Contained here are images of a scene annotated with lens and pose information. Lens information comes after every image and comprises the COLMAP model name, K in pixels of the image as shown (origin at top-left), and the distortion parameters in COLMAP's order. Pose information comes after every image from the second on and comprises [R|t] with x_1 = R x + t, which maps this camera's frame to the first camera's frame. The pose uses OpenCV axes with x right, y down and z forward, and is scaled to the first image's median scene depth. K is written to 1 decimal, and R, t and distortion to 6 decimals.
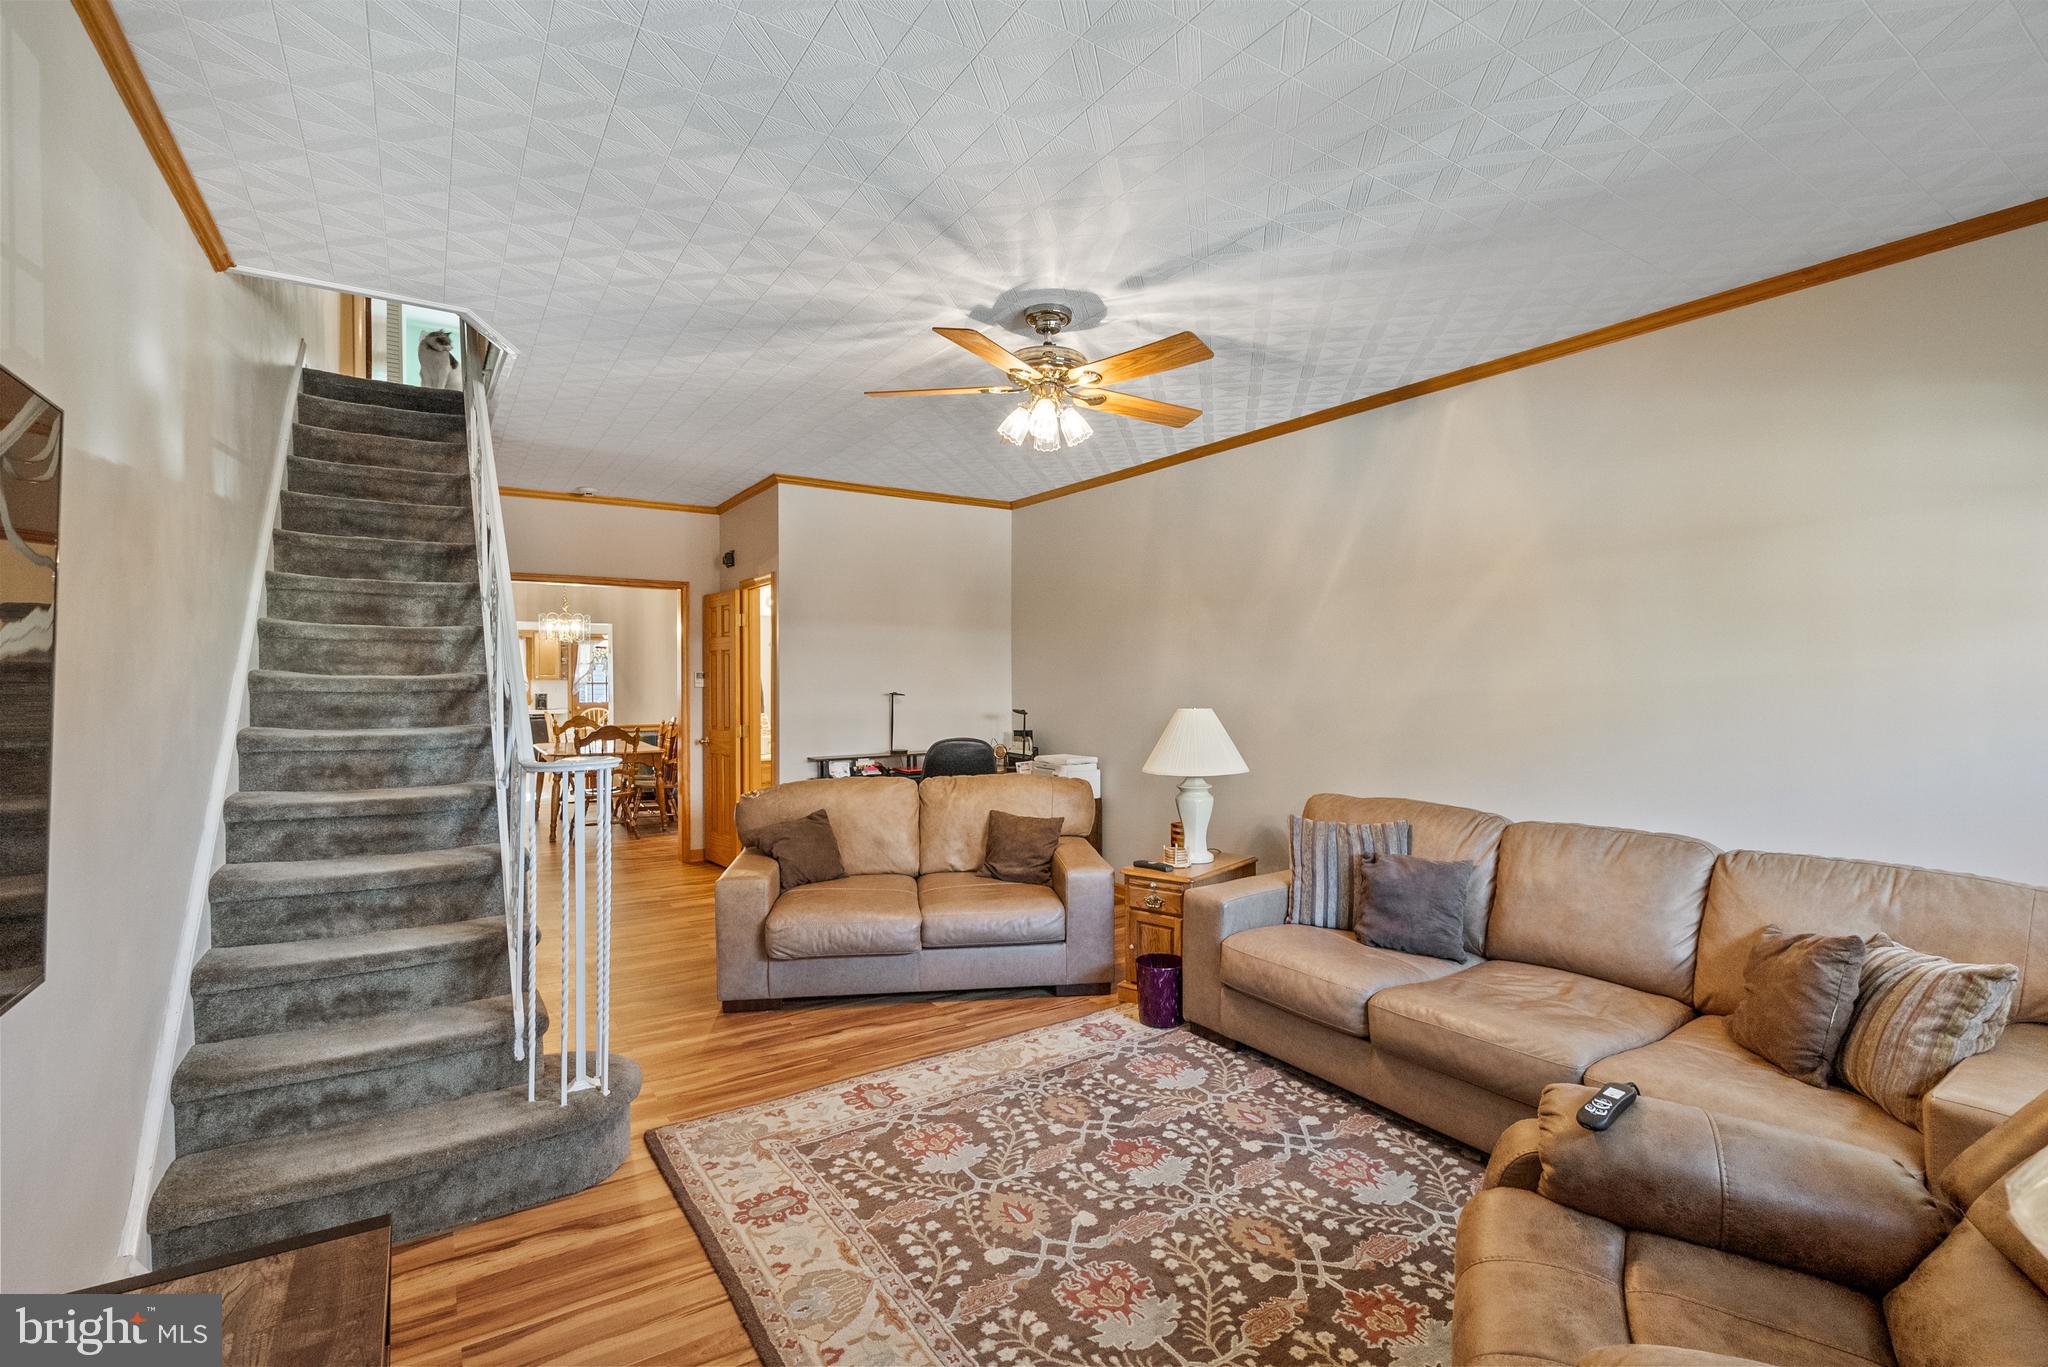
lens RADIAL K [[943.6, 0, 1029.9], [0, 943.6, 680.6], [0, 0, 1]] dist [-0.000489, 0.001531]
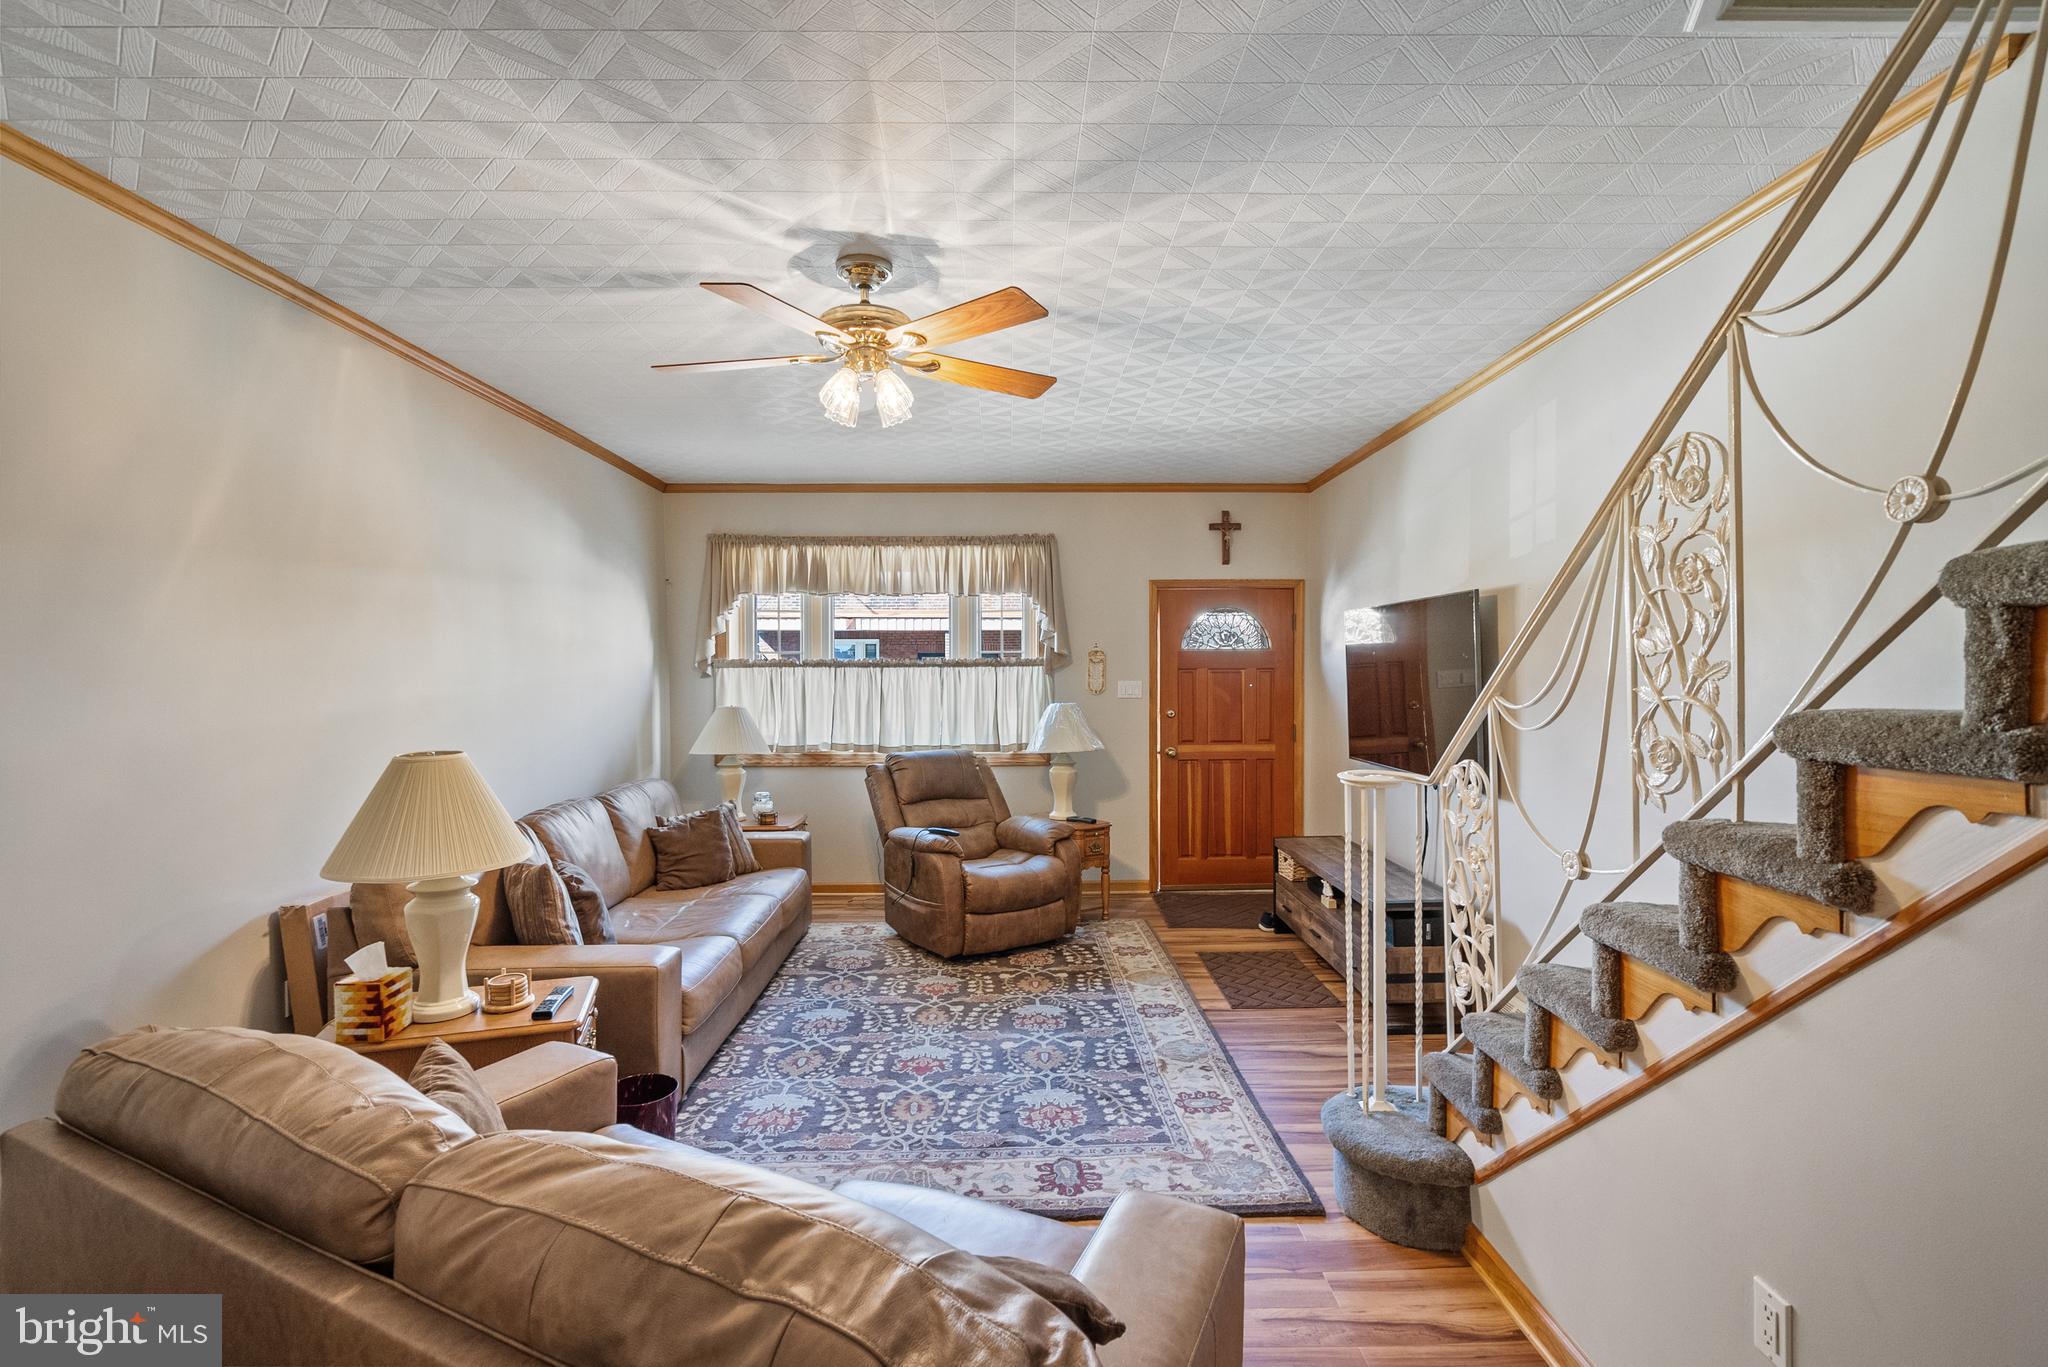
lens RADIAL K [[943.6, 0, 1025.5], [0, 943.6, 673.0], [0, 0, 1]] dist [-0.000489, 0.001531]
pose [[-0.849183, -0.002820, 0.528091, -0.680357], [0.002842, 0.999947, 0.009910, -0.035947], [-0.528091, 0.009916, -0.849130, 2.023764]]
